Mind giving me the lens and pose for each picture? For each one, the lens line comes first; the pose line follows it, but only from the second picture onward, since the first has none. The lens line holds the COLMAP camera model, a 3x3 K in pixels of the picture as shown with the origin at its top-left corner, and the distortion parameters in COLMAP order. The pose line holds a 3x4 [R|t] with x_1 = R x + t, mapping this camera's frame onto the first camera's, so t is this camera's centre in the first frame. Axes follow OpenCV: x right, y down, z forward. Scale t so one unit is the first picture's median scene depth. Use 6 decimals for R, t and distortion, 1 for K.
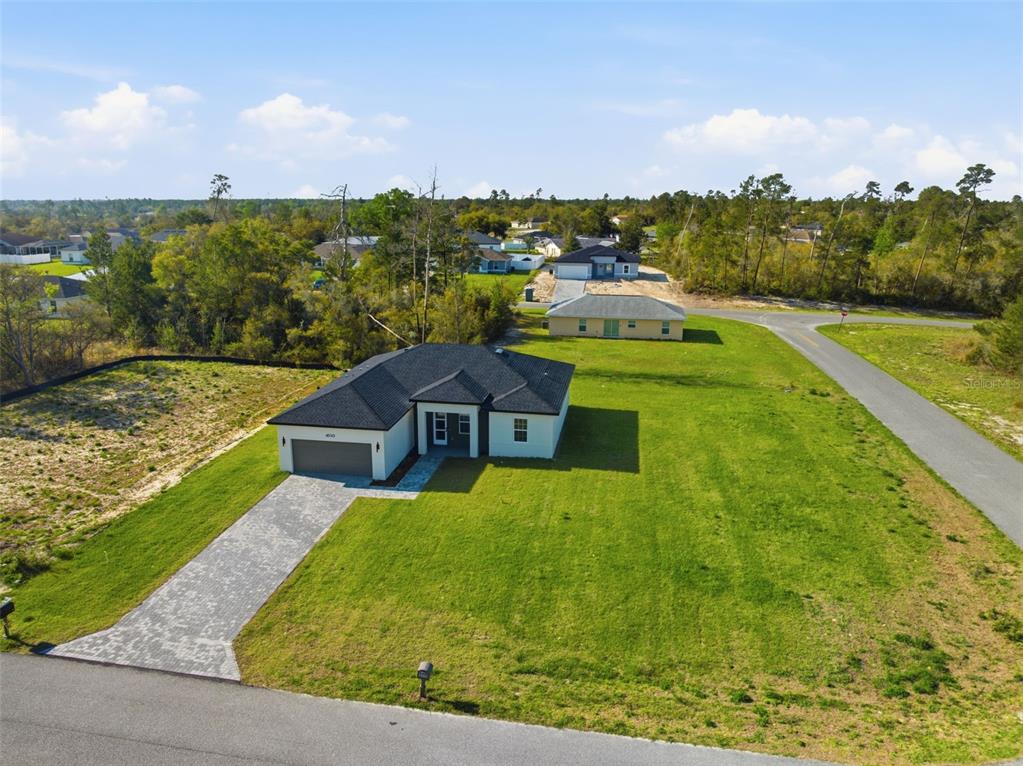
lens RADIAL K [[752.6, 0, 506.4], [0, 752.6, 381.0], [0, 0, 1]] dist [-0.026318, 0.000892]
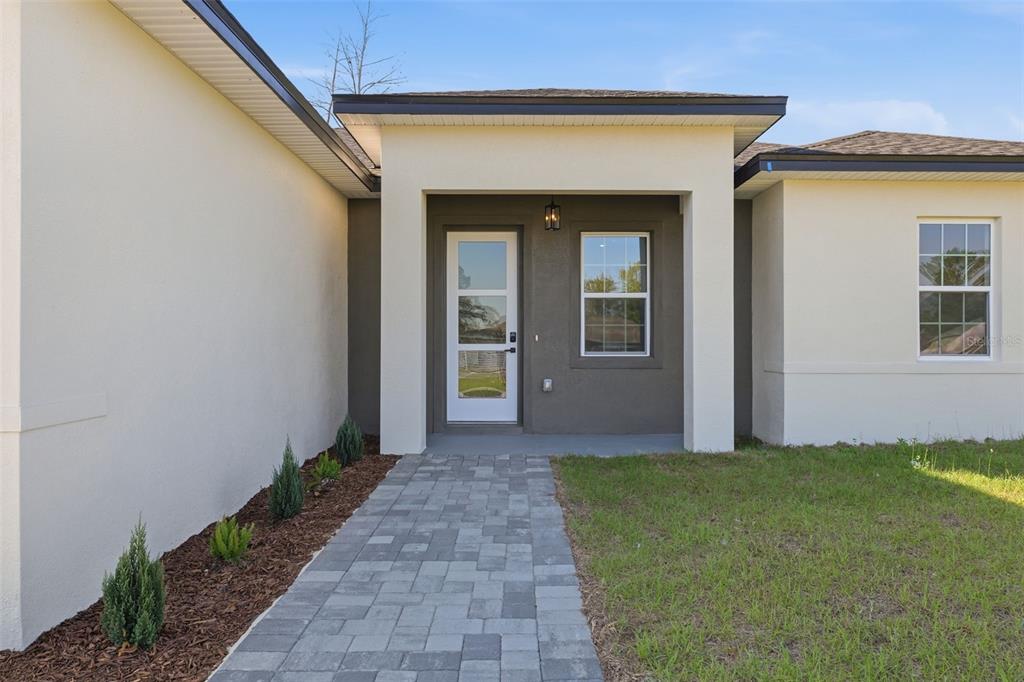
lens RADIAL K [[685.0, 0, 520.8], [0, 685.0, 344.0], [0, 0, 1]] dist [-0.005763, 0.002715]
pose [[0.984519, -0.007048, 0.175136, -0.114668], [0.046365, 0.974071, -0.221439, 0.110388], [-0.169034, 0.226131, 0.959319, 0.856462]]
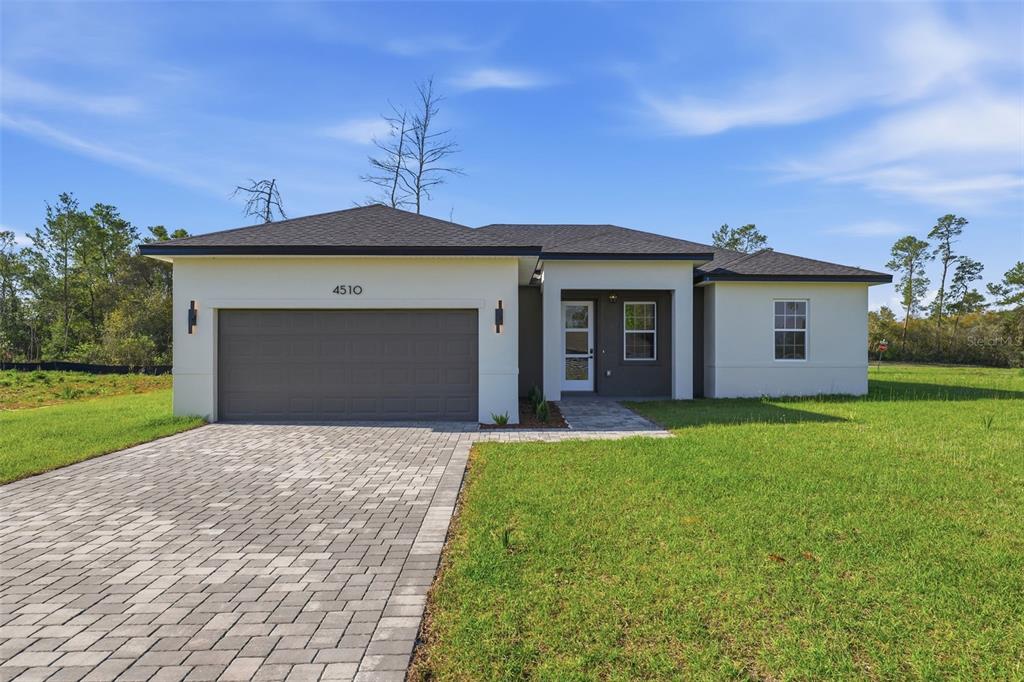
lens RADIAL K [[702.9, 0, 517.0], [0, 702.9, 341.8], [0, 0, 1]] dist [-0.003937, 0.008021]
pose [[0.983866, -0.001788, 0.178900, -0.200774], [0.045696, 0.969294, -0.241620, 0.158972], [-0.172975, 0.245897, 0.953737, 0.650613]]
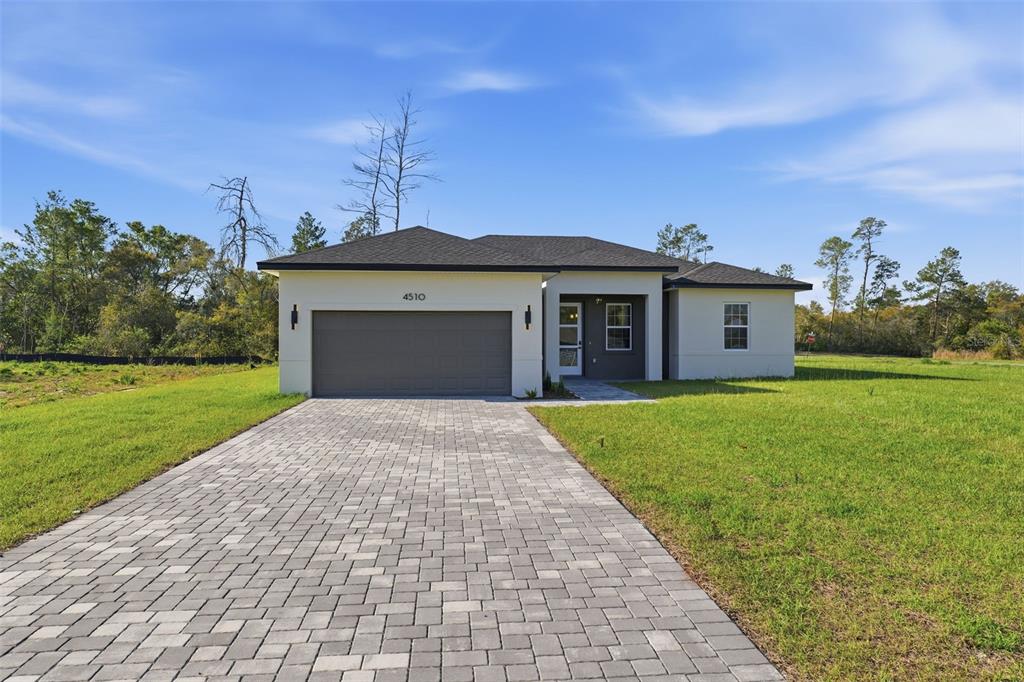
lens RADIAL K [[702.9, 0, 519.7], [0, 702.9, 335.6], [0, 0, 1]] dist [-0.003937, 0.008021]
pose [[0.965271, -0.001826, 0.261245, -0.260669], [0.065087, 0.970126, -0.233708, 0.178463], [-0.253014, 0.242595, 0.936553, 0.567429]]
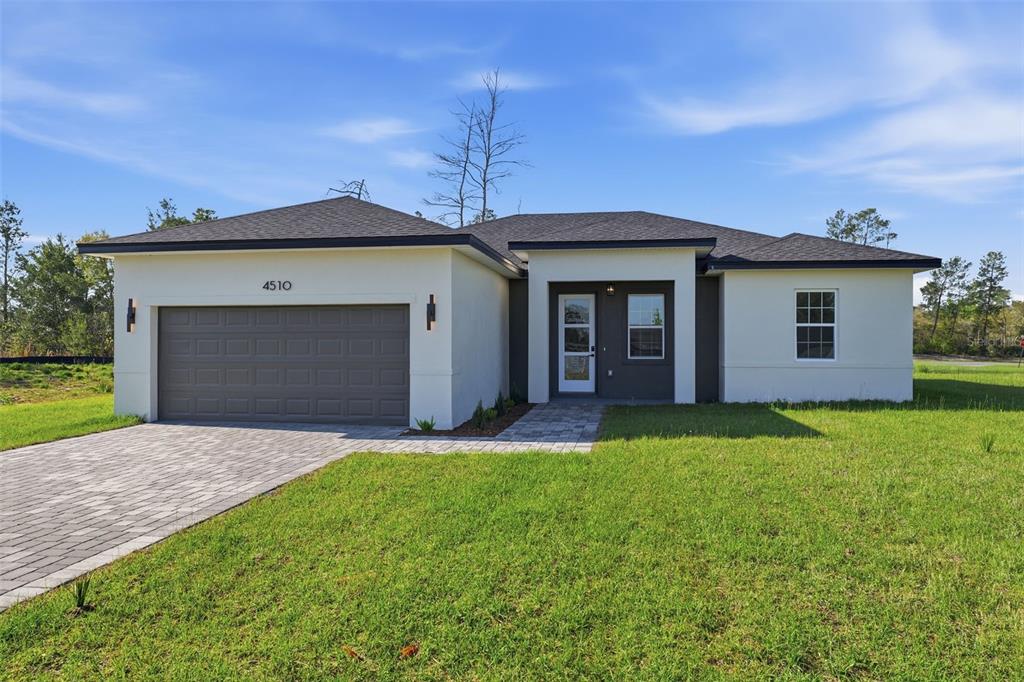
lens RADIAL K [[702.9, 0, 512.3], [0, 702.9, 337.9], [0, 0, 1]] dist [-0.003937, 0.008021]
pose [[0.999977, -0.003488, 0.005878, -0.128906], [0.004817, 0.969759, -0.244016, 0.152882], [-0.004849, 0.244039, 0.969753, 0.670439]]
